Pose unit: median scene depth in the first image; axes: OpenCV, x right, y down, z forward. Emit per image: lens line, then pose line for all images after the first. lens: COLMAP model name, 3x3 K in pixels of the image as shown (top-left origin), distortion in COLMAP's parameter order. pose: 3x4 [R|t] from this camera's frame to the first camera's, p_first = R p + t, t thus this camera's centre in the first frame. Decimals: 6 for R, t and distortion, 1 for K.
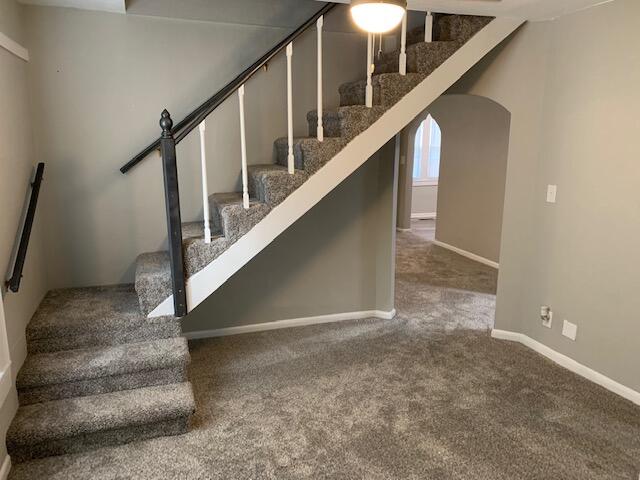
lens RADIAL K [[488.4, 0, 318.6], [0, 488.4, 236.5], [0, 0, 1]] dist [0.051204, -0.069067]
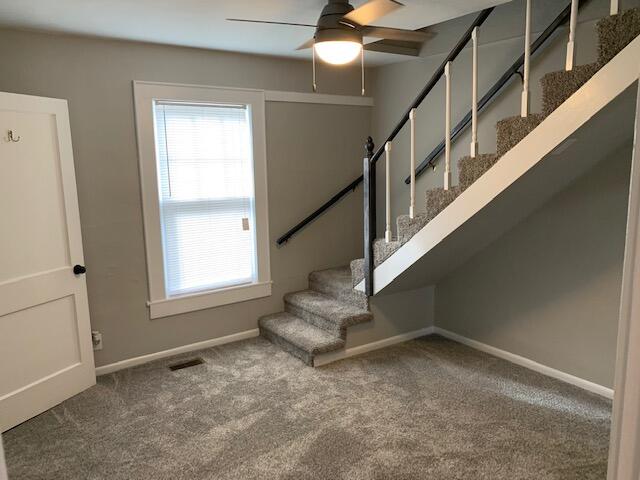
lens RADIAL K [[488.4, 0, 318.6], [0, 488.4, 236.5], [0, 0, 1]] dist [0.051204, -0.069067]
pose [[0.269652, 0.147525, -0.951590, 0.879127], [-0.170028, 0.979963, 0.103742, -0.099225], [0.947828, 0.133823, 0.289333, 0.490930]]
